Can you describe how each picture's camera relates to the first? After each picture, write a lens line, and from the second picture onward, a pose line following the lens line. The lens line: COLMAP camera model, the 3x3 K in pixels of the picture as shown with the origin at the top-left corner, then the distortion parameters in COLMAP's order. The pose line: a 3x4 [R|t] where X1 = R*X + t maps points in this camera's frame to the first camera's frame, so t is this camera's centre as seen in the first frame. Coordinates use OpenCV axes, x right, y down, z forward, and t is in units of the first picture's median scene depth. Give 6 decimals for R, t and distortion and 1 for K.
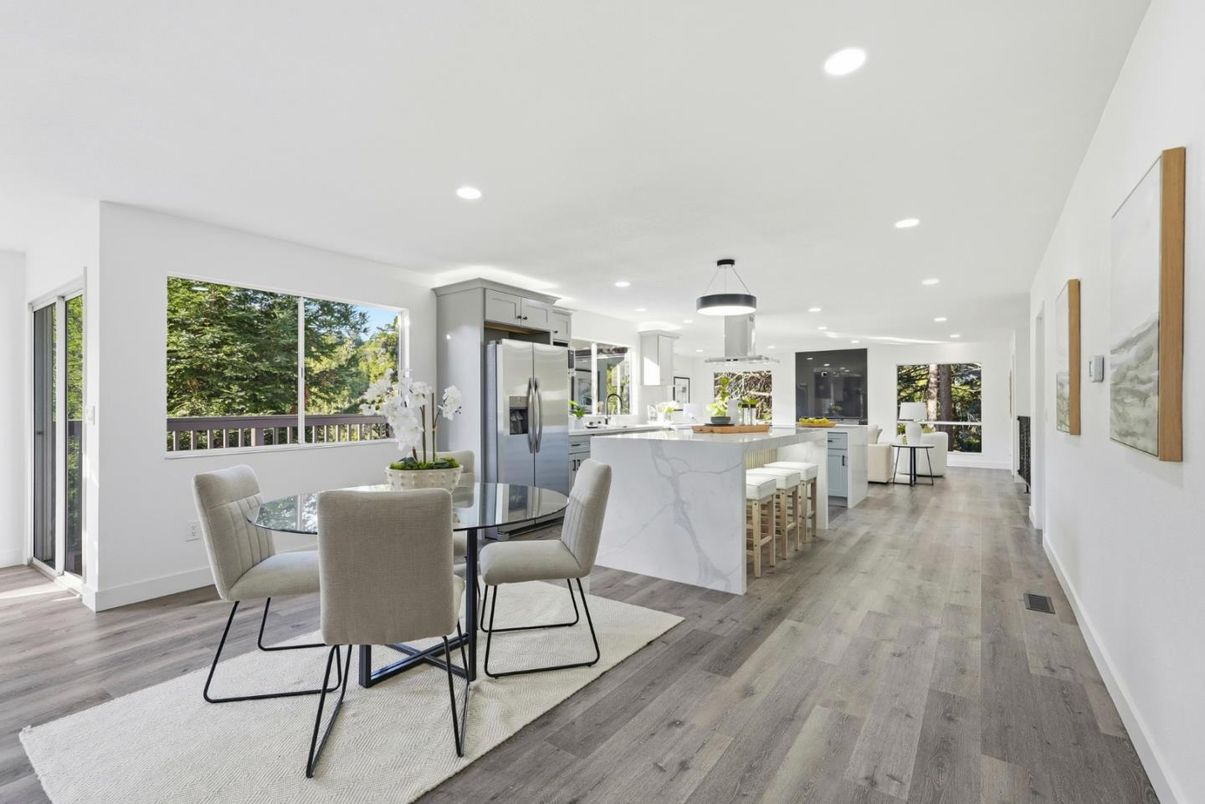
lens RADIAL K [[527.8, 0, 601.9], [0, 527.8, 401.2], [0, 0, 1]] dist [-0.006800, 0.004219]
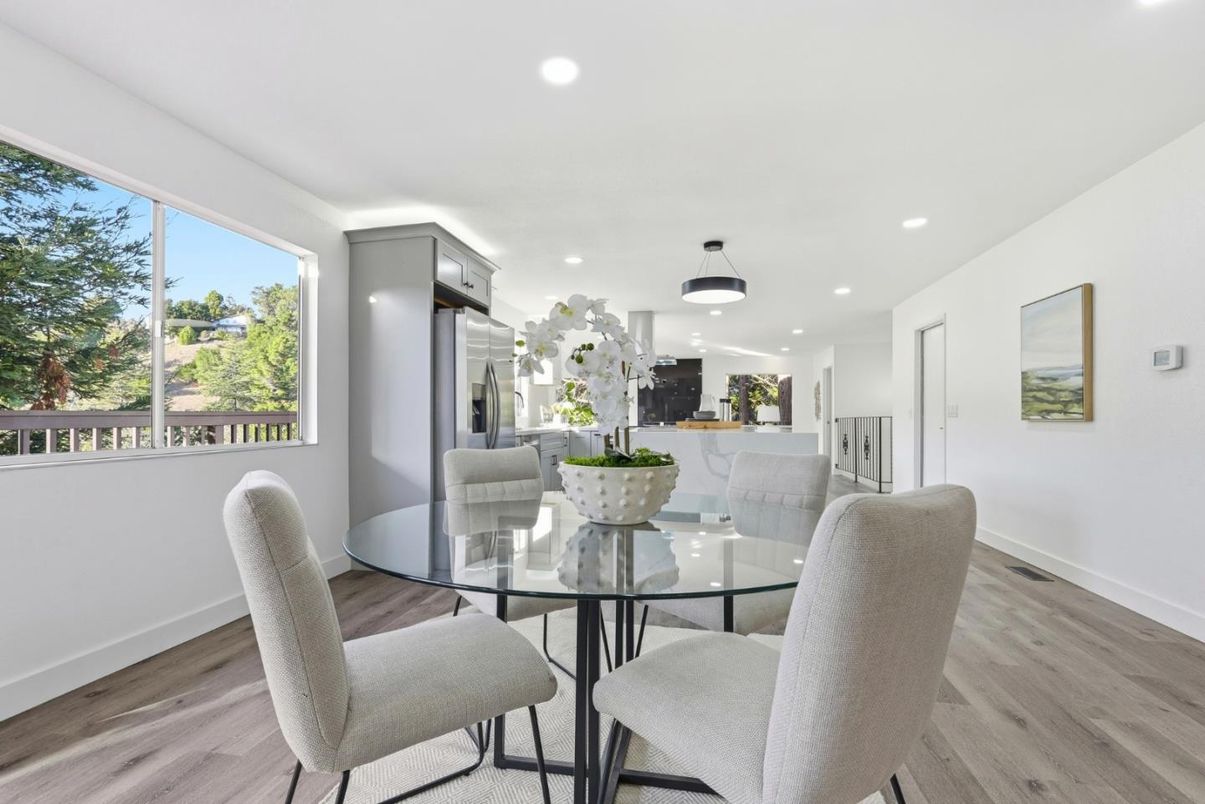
lens RADIAL K [[527.8, 0, 598.1], [0, 527.8, 406.3], [0, 0, 1]] dist [-0.006800, 0.004219]
pose [[0.920514, 0.011833, 0.390531, -0.304475], [-0.007818, 0.999899, -0.011868, 0.032746], [-0.390632, 0.007871, 0.920513, 0.222246]]
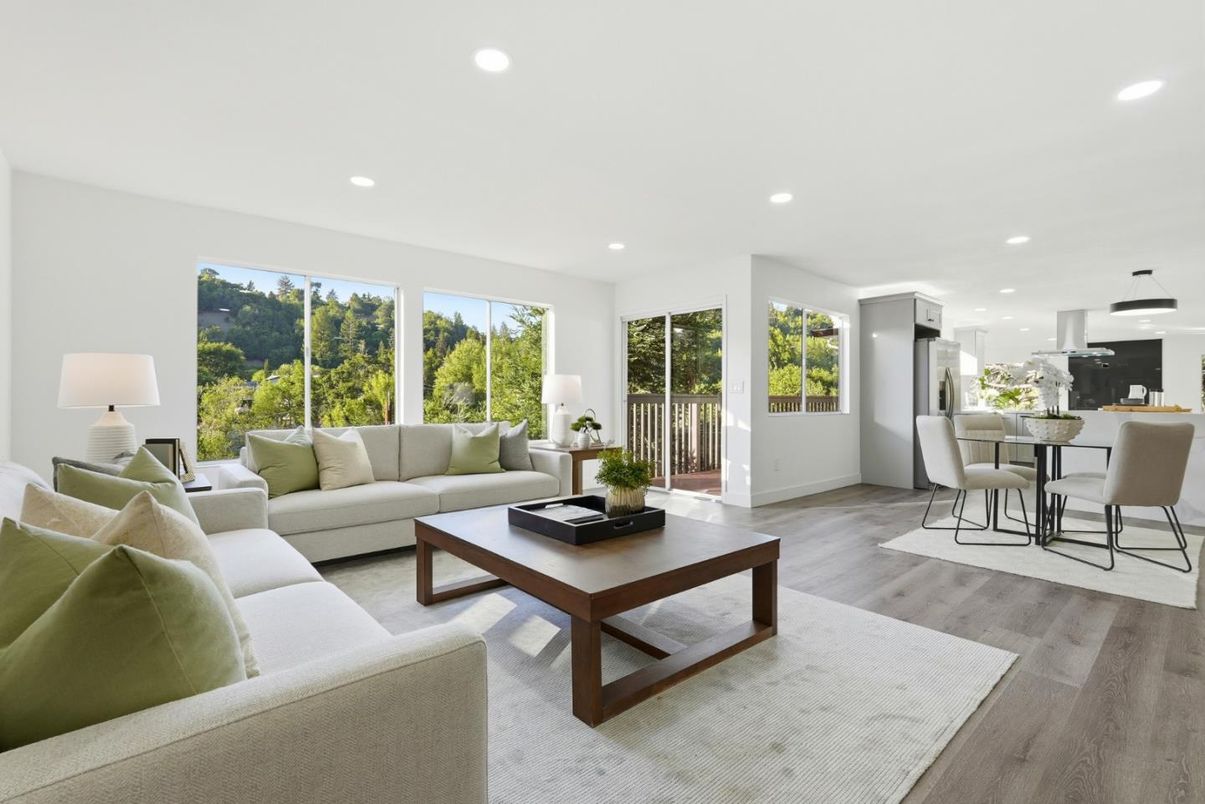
lens RADIAL K [[527.8, 0, 612.5], [0, 527.8, 396.4], [0, 0, 1]] dist [-0.006800, 0.004219]
pose [[0.971317, 0.014119, -0.237370, -0.655780], [-0.012412, 0.999885, 0.008682, 0.028378], [0.237465, -0.005487, 0.971381, -0.476948]]
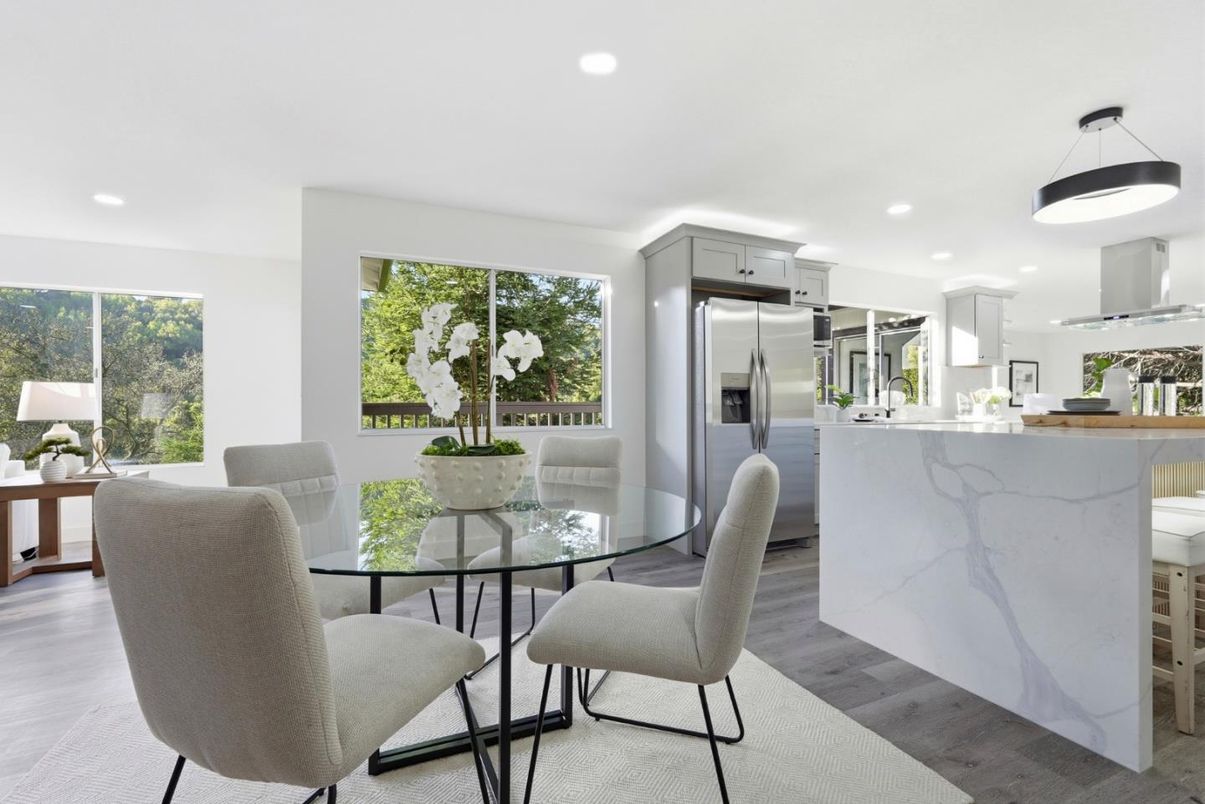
lens RADIAL K [[527.8, 0, 605.3], [0, 527.8, 405.4], [0, 0, 1]] dist [-0.006800, 0.004219]
pose [[0.862747, 0.003677, -0.505623, 0.066279], [0.001326, 0.999954, 0.009534, 0.030412], [0.505634, -0.008896, 0.862702, 0.257026]]
